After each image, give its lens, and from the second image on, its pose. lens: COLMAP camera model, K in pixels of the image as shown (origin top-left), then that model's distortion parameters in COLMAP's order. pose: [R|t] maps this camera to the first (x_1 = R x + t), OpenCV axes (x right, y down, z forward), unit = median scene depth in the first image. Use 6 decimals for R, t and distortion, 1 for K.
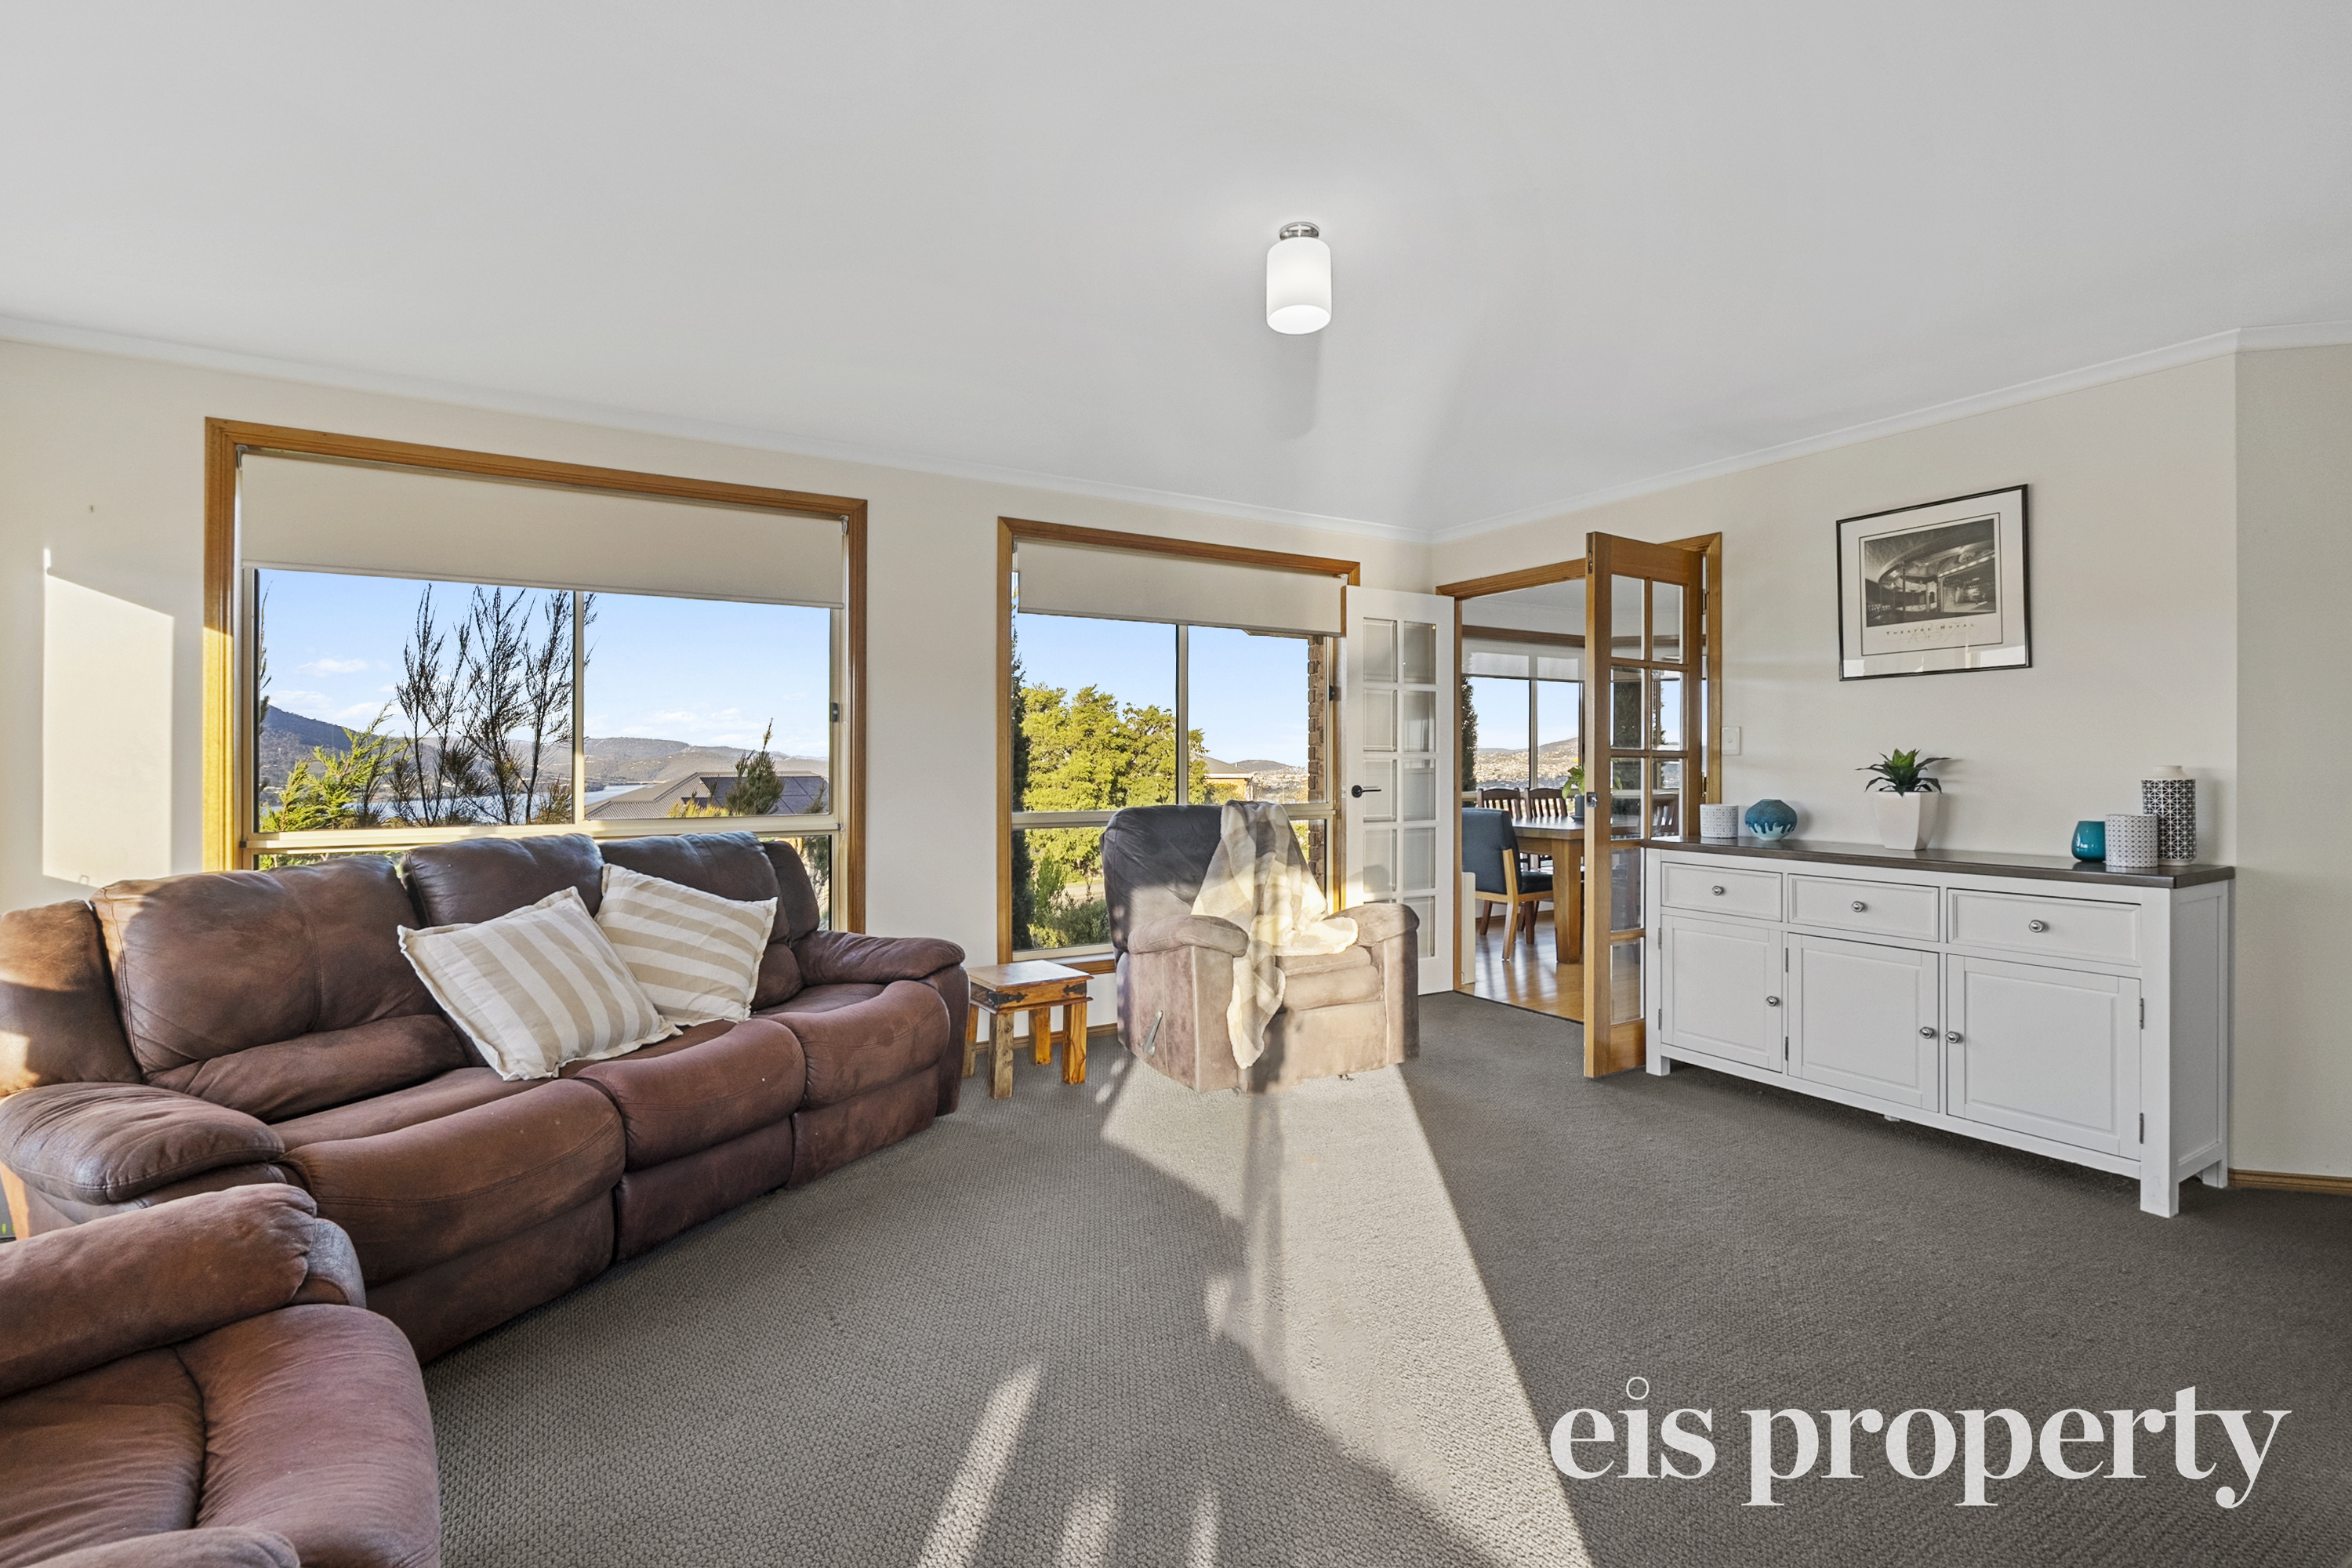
lens RADIAL K [[1094.1, 0, 1171.9], [0, 1094.1, 778.7], [0, 0, 1]] dist [-0.010465, 0.004242]
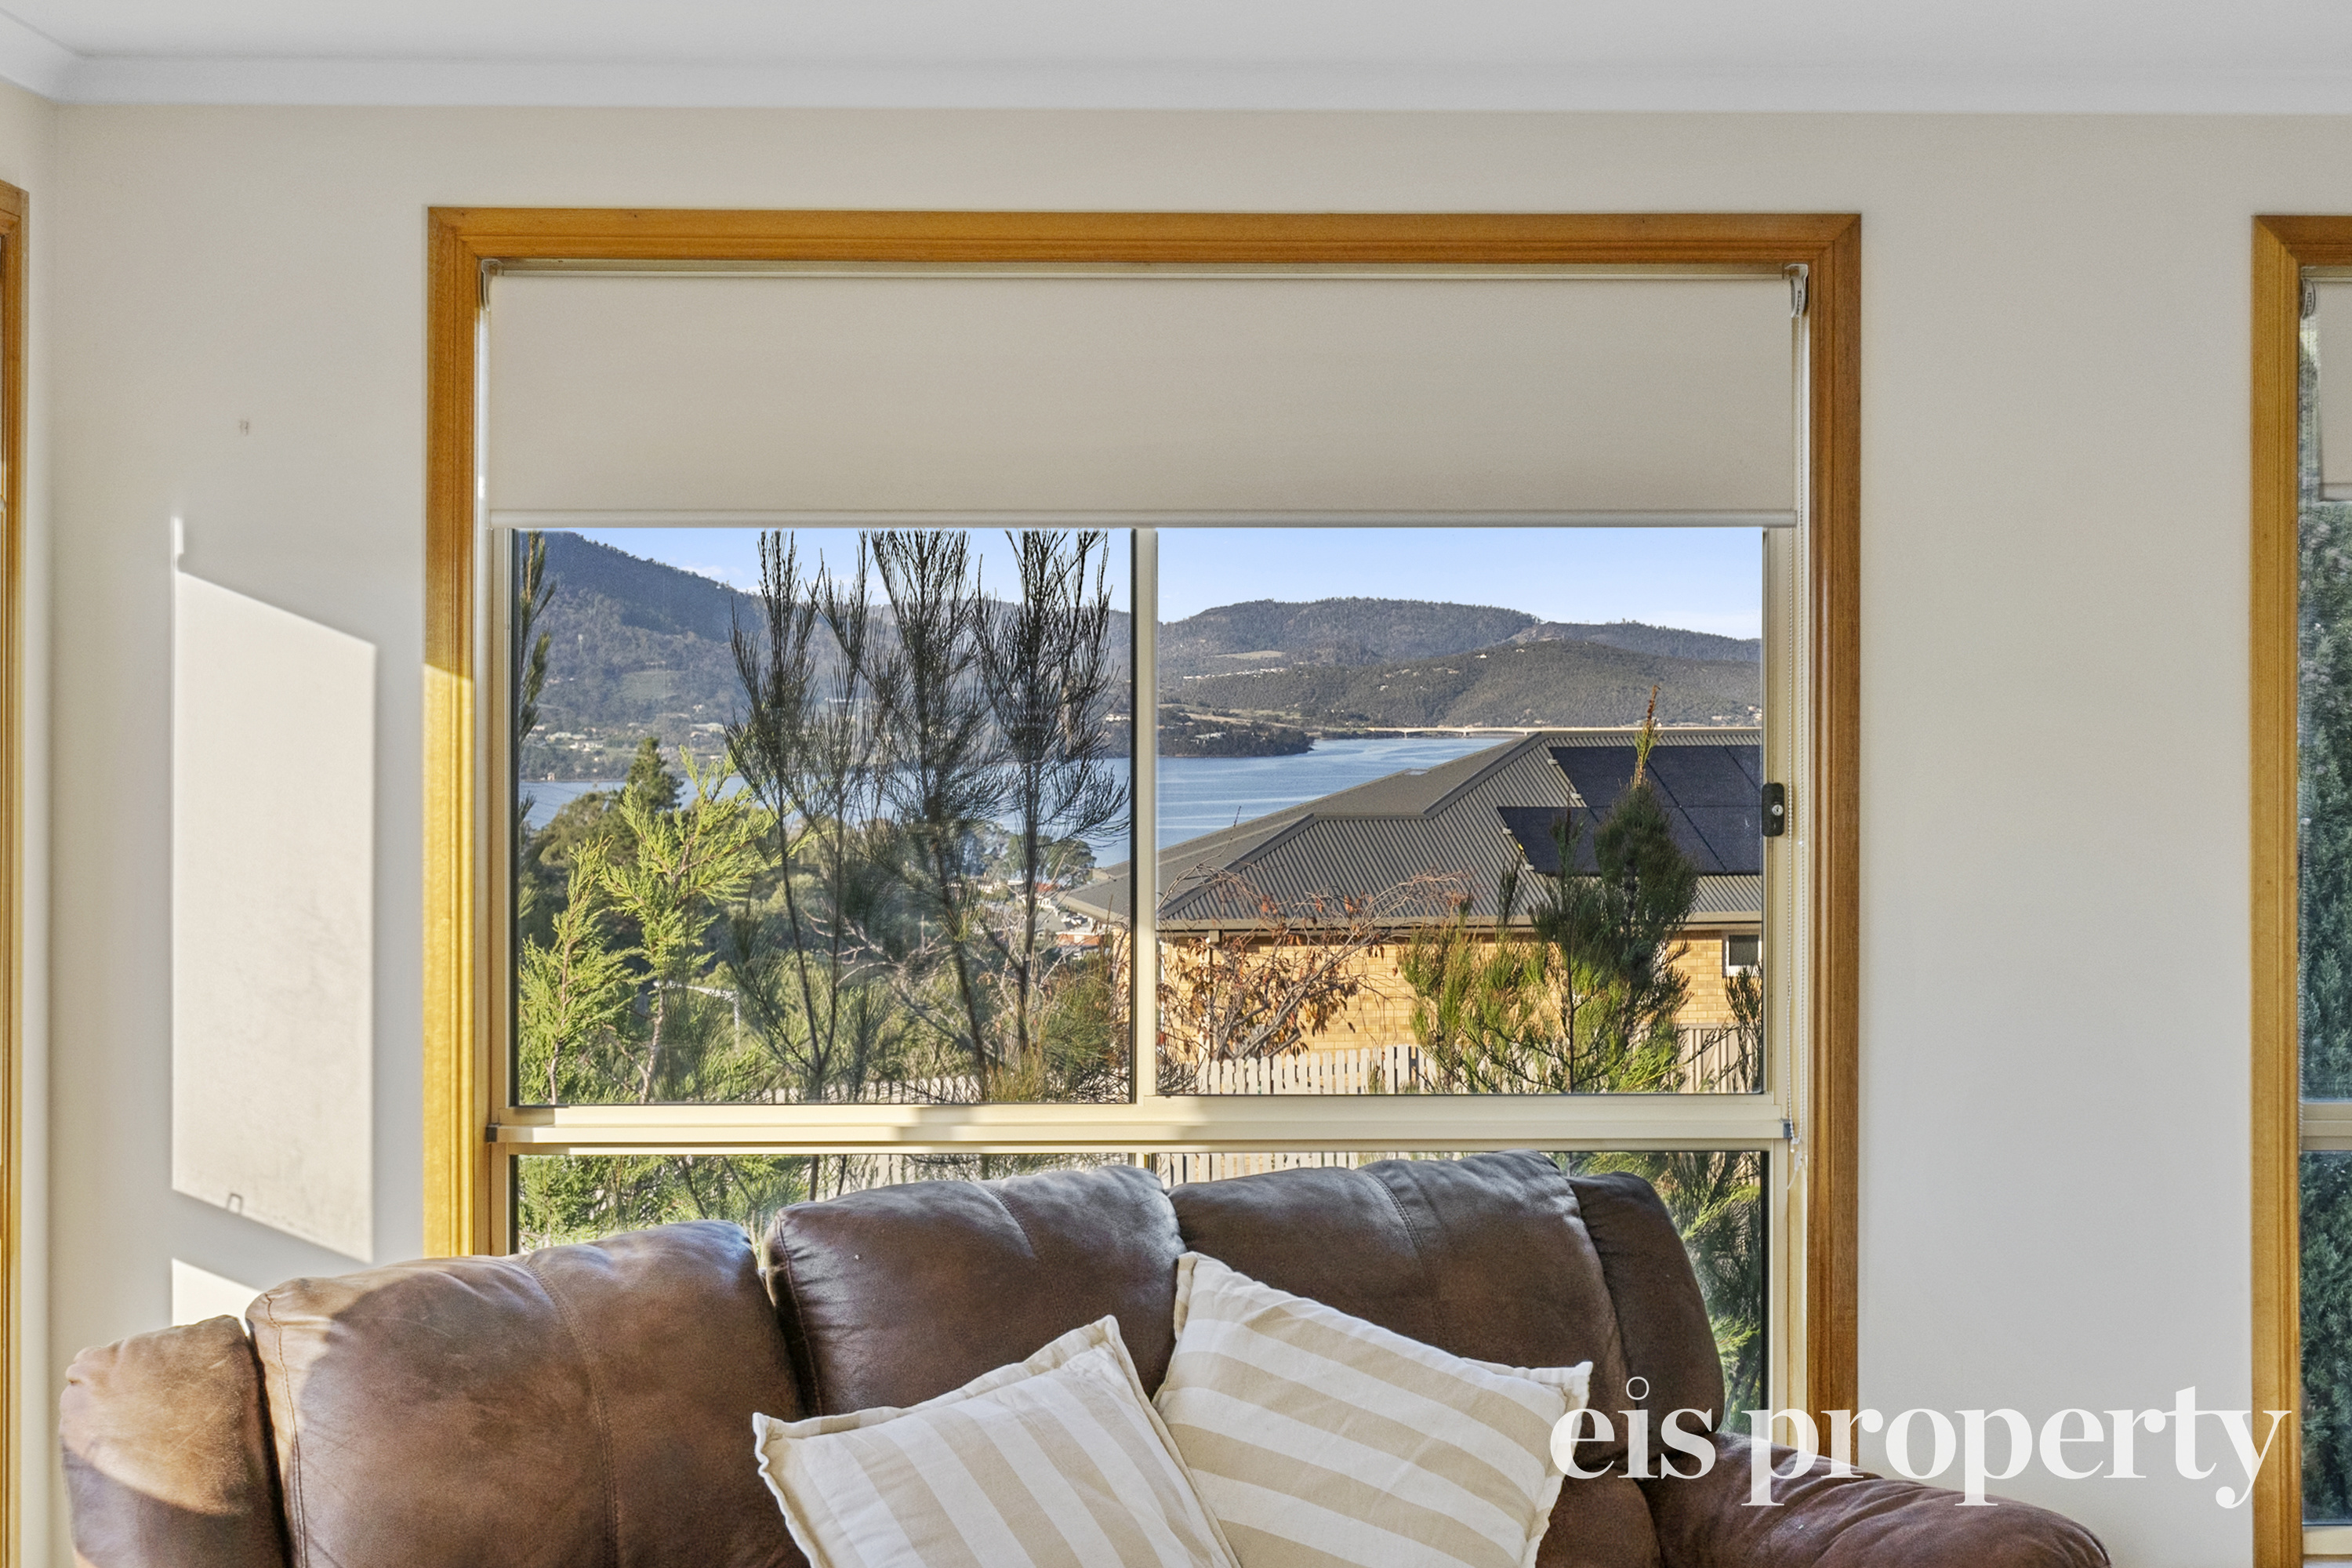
lens RADIAL K [[3521.0, 0, 1081.6], [0, 3521.0, 718.2], [0, 0, 1]] dist [0.024309, 0.000000]
pose [[0.855032, -0.000194, -0.518575, 0.137061], [0.001299, 0.999998, 0.001767, -0.133846], [0.518574, -0.002184, 0.855030, -0.147765]]
